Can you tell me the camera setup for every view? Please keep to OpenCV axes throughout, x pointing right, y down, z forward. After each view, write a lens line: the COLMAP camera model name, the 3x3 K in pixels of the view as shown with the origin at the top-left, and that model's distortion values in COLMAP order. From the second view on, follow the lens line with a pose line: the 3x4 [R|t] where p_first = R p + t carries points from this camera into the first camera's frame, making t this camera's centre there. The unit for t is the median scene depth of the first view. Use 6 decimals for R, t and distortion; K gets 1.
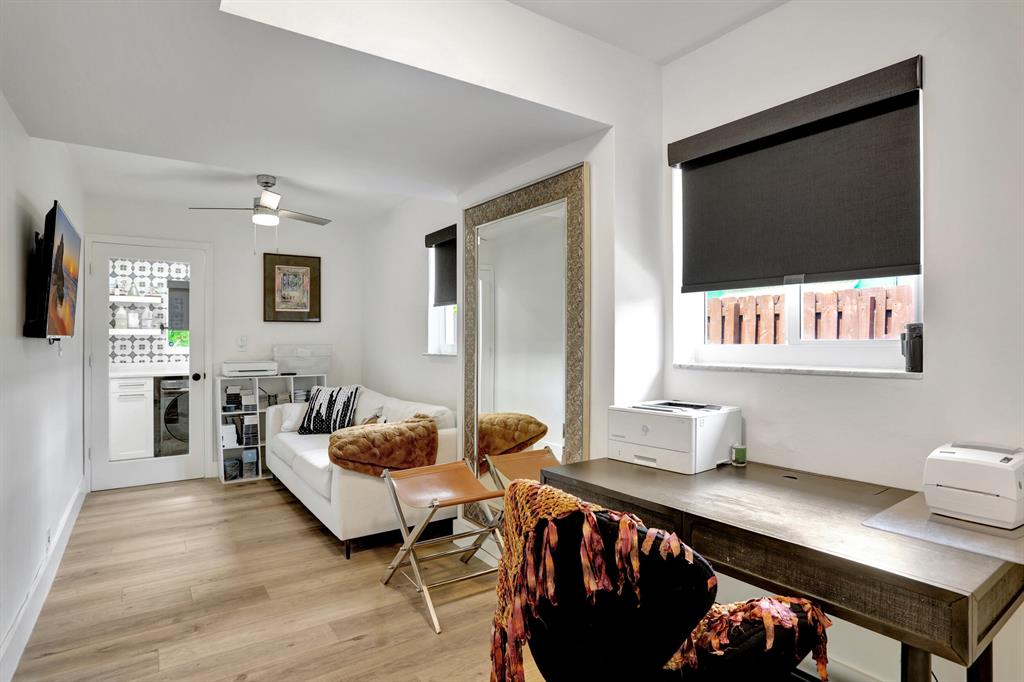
lens RADIAL K [[542.9, 0, 512.0], [0, 542.9, 341.0], [0, 0, 1]] dist [-0.018681, -0.000038]
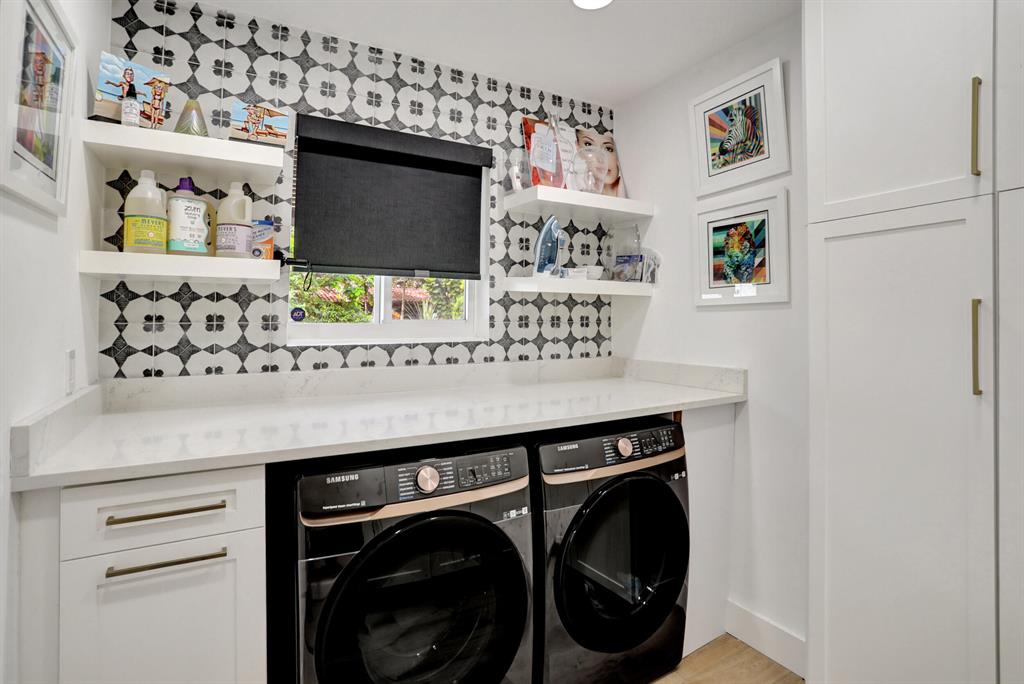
lens RADIAL K [[501.2, 0, 511.7], [0, 501.2, 315.9], [0, 0, 1]] dist [-0.079223, 0.033395]
pose [[0.998176, 0.006331, -0.060045, -0.505384], [-0.007368, 0.999827, -0.017063, 0.010818], [0.059926, 0.017474, 0.998050, 0.736754]]
